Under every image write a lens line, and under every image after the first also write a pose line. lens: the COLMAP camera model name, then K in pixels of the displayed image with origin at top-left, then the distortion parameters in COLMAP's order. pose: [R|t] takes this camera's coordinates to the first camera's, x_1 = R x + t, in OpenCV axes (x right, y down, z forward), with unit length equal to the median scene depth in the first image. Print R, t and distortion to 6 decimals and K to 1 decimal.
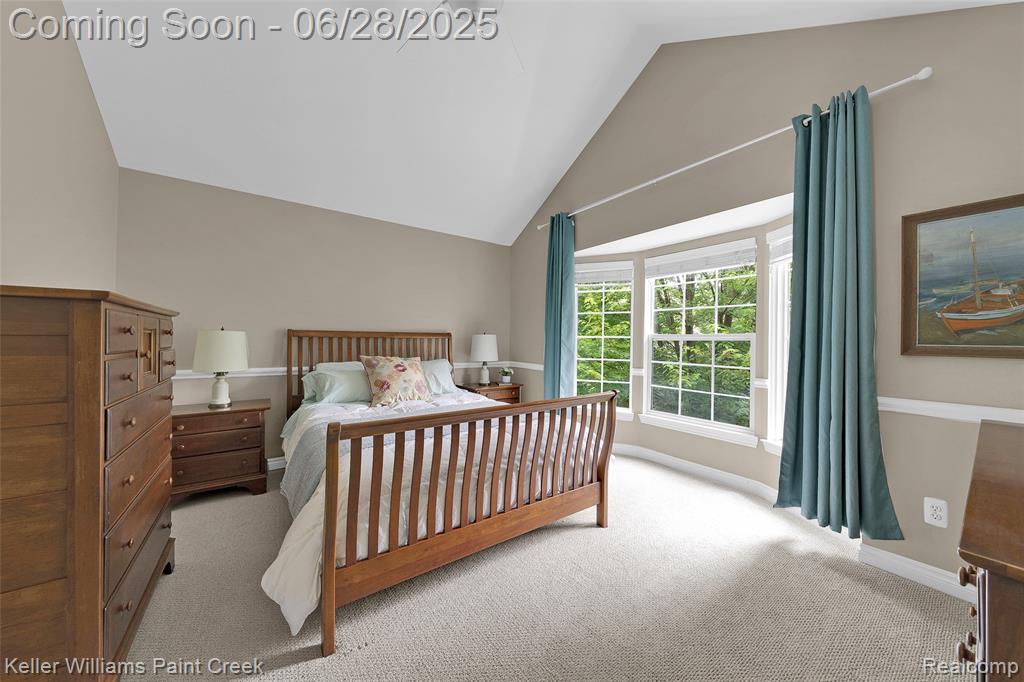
lens RADIAL K [[350.6, 0, 511.7], [0, 350.6, 343.5], [0, 0, 1]] dist [-0.002573, -0.000188]
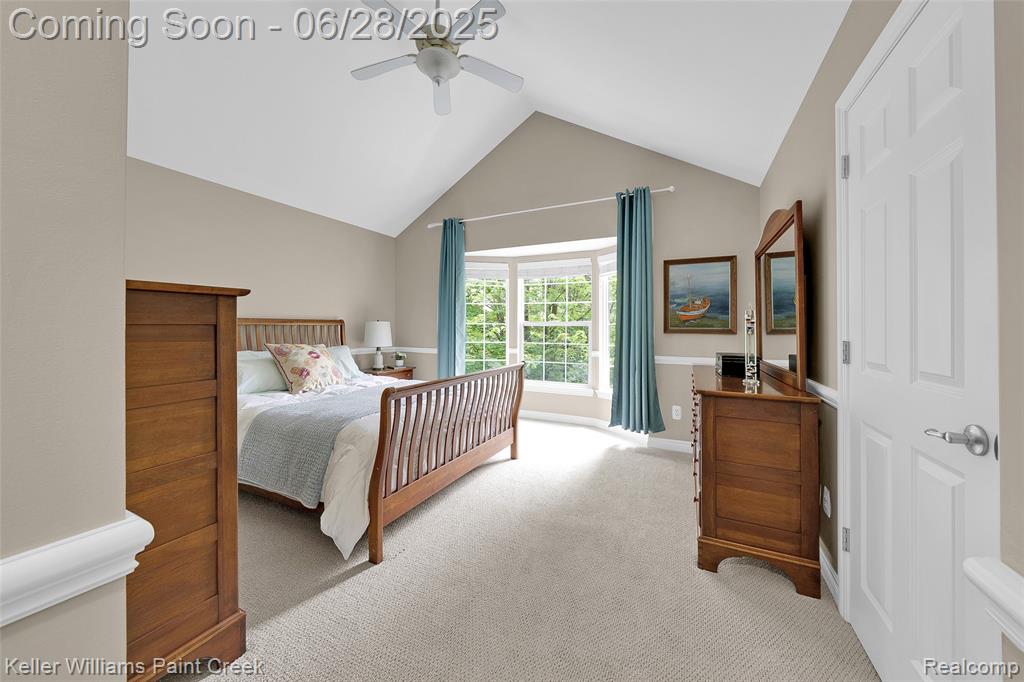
lens RADIAL K [[374.0, 0, 516.1], [0, 374.0, 332.5], [0, 0, 1]] dist [-0.000031, -0.000069]
pose [[0.872756, -0.012978, 0.487984, -0.361817], [0.009538, 0.999909, 0.009534, 0.000847], [-0.488063, -0.003666, 0.872801, -0.240002]]
